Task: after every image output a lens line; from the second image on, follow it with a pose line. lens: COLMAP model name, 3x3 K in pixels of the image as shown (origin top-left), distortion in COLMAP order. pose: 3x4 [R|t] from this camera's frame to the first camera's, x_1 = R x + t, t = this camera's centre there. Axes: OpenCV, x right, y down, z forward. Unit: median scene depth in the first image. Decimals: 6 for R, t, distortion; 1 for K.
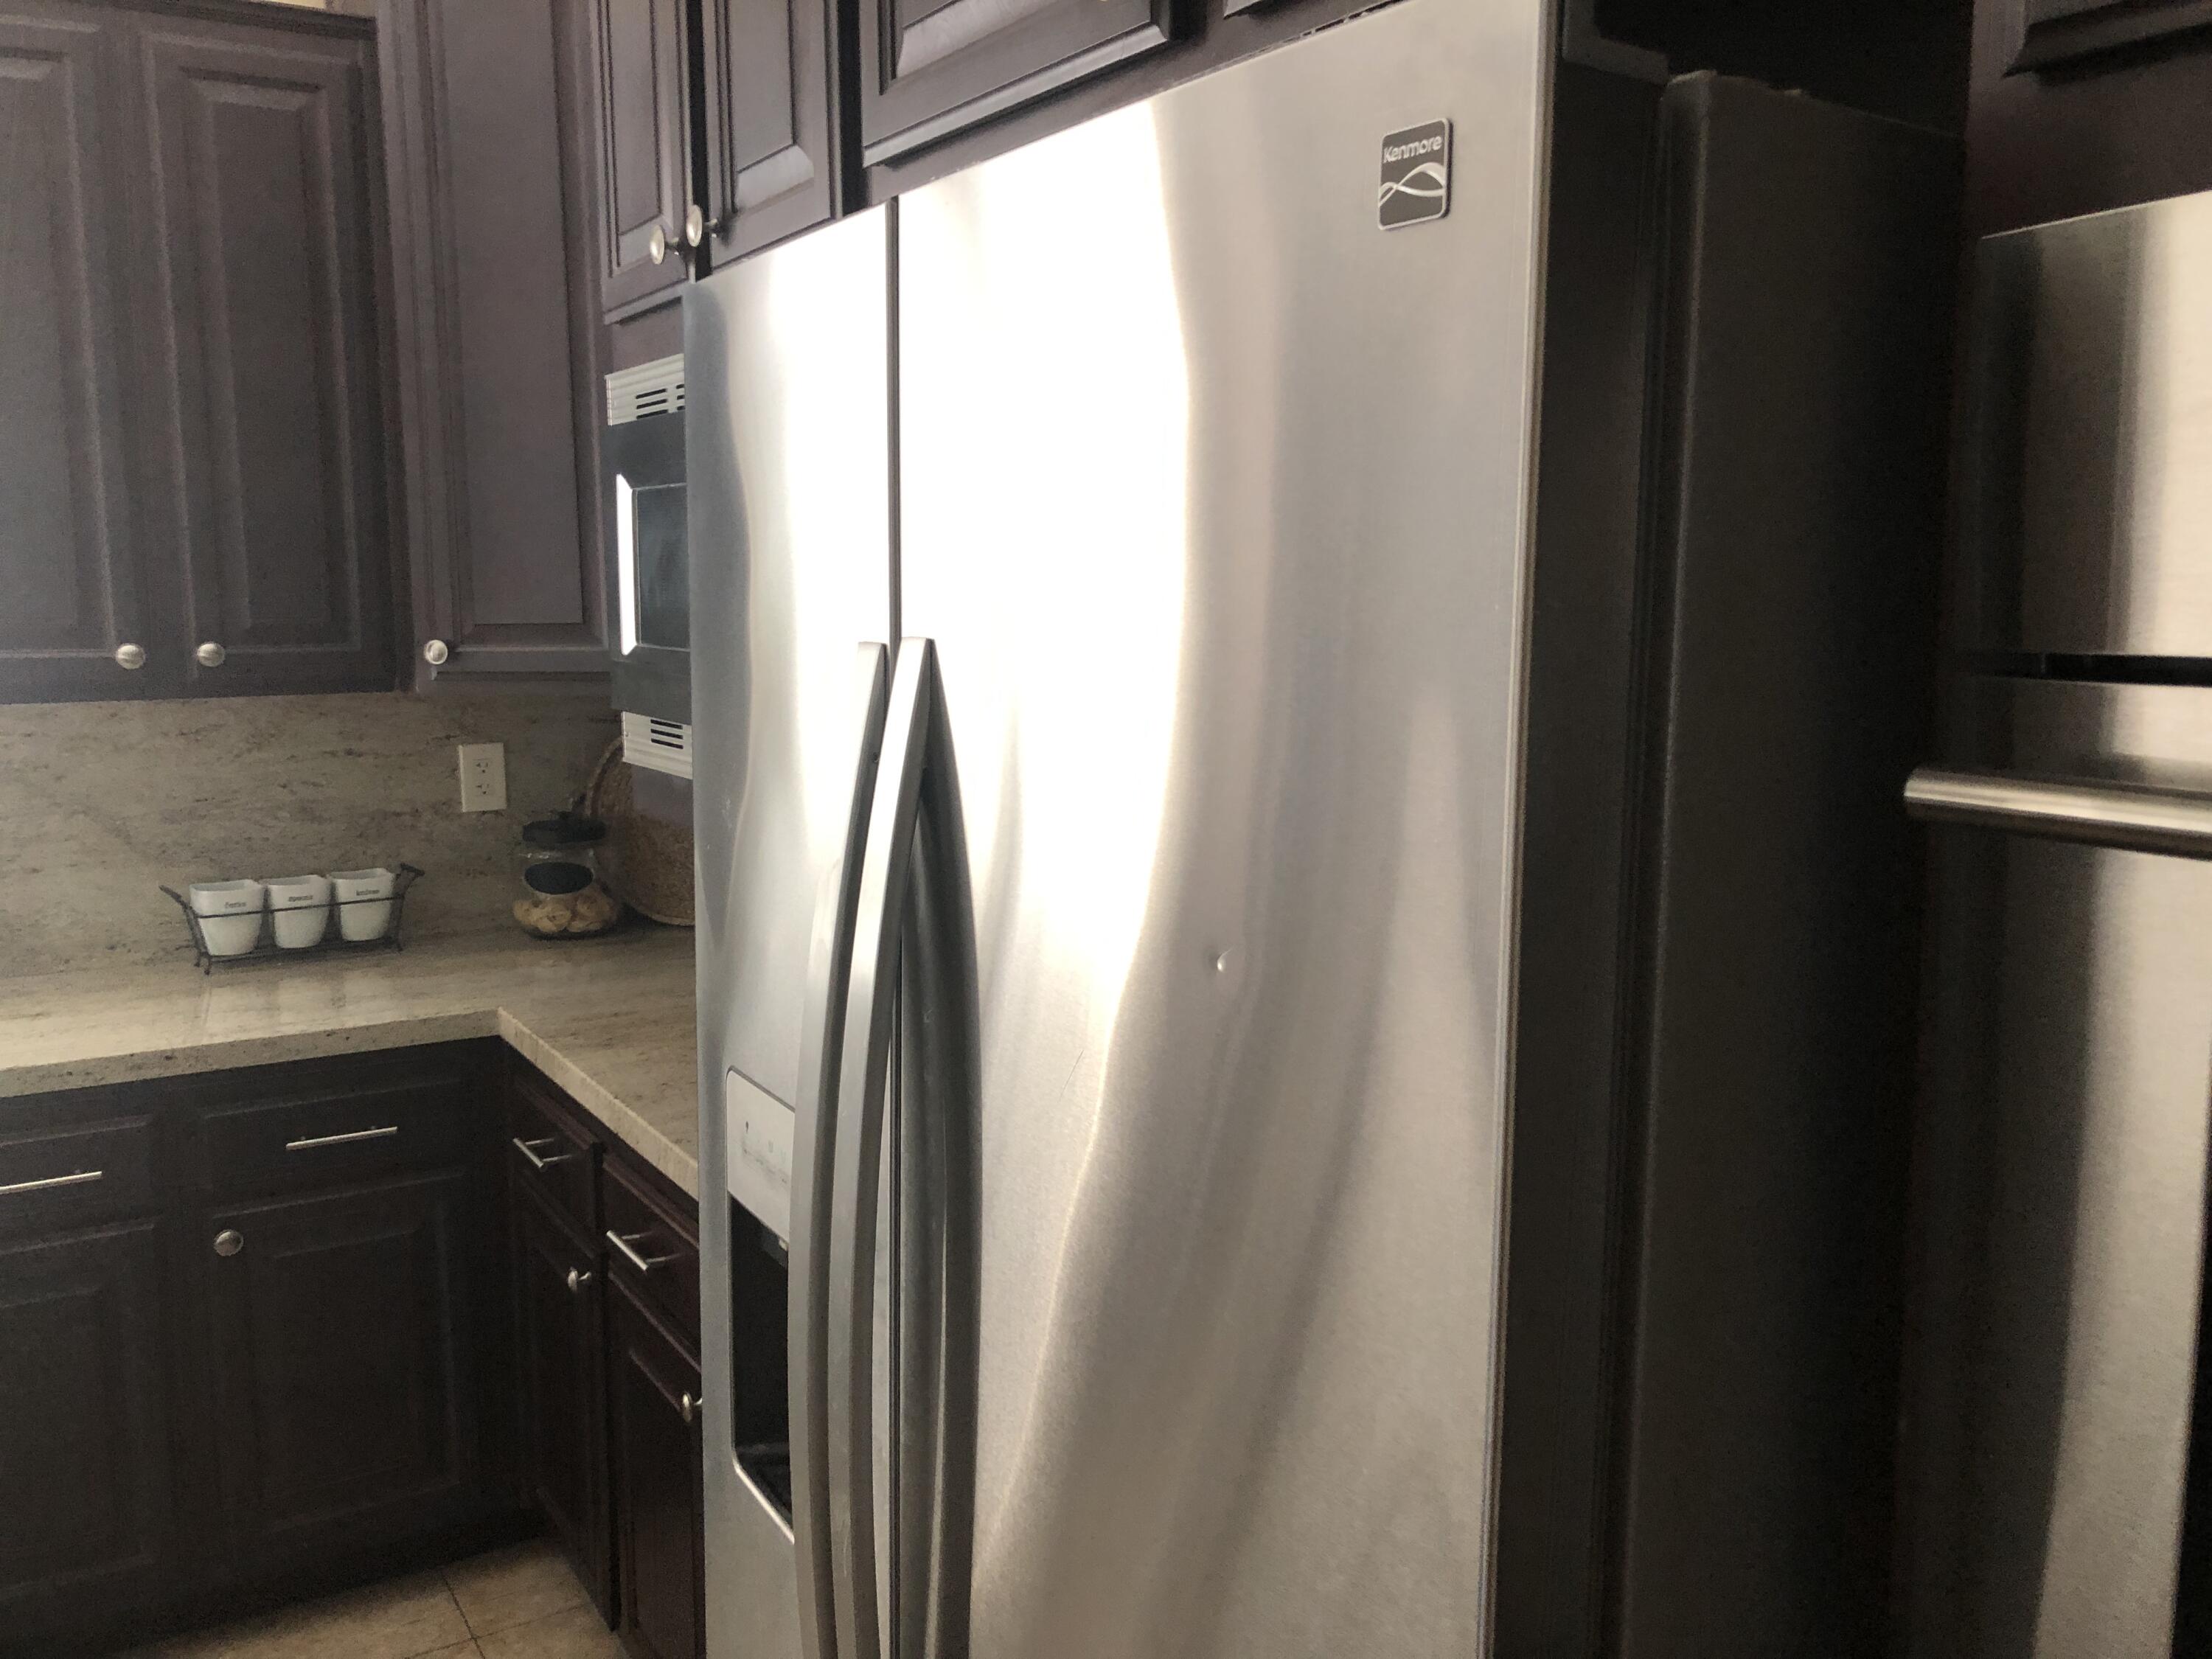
lens RADIAL K [[1835.8, 0, 1111.5], [0, 1835.8, 835.8], [0, 0, 1]] dist [0.037264, -0.026757]
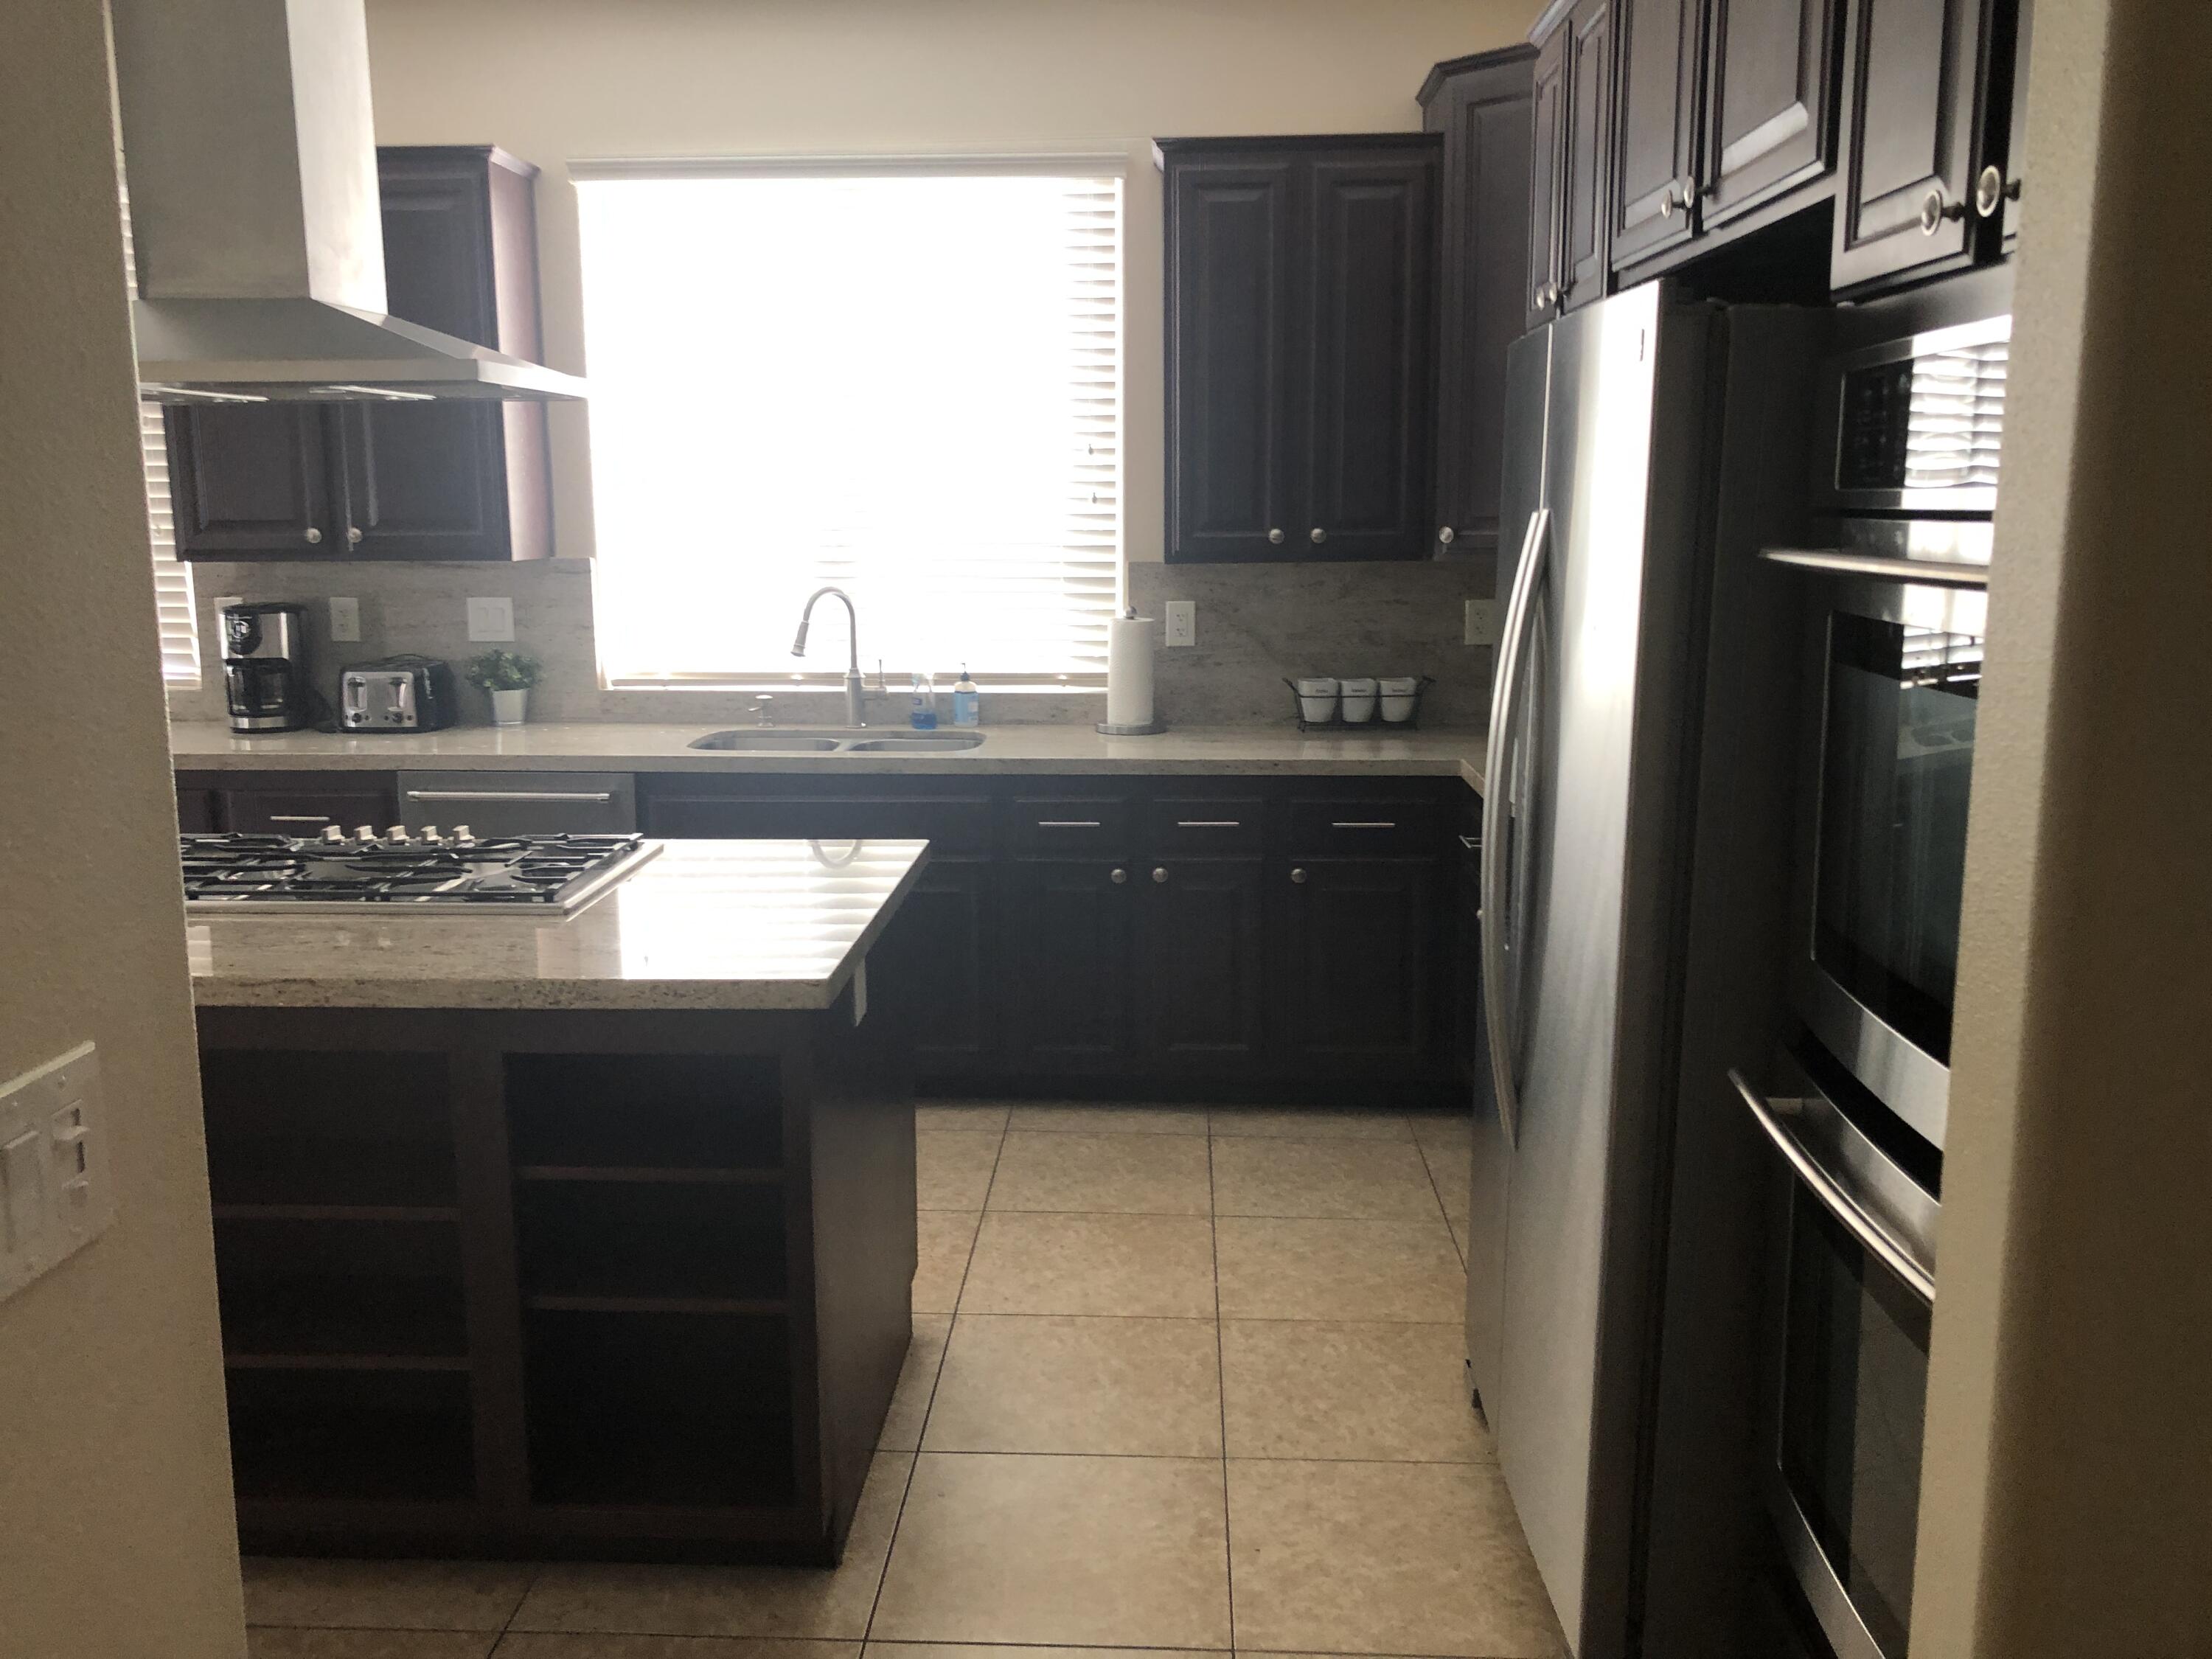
lens RADIAL K [[1835.8, 0, 1100.5], [0, 1835.8, 829.3], [0, 0, 1]] dist [0.037264, -0.026757]
pose [[0.828310, 0.095973, -0.551988, 0.271734], [-0.071438, 0.995269, 0.065846, 0.066227], [0.555697, -0.015108, 0.831248, -0.460042]]
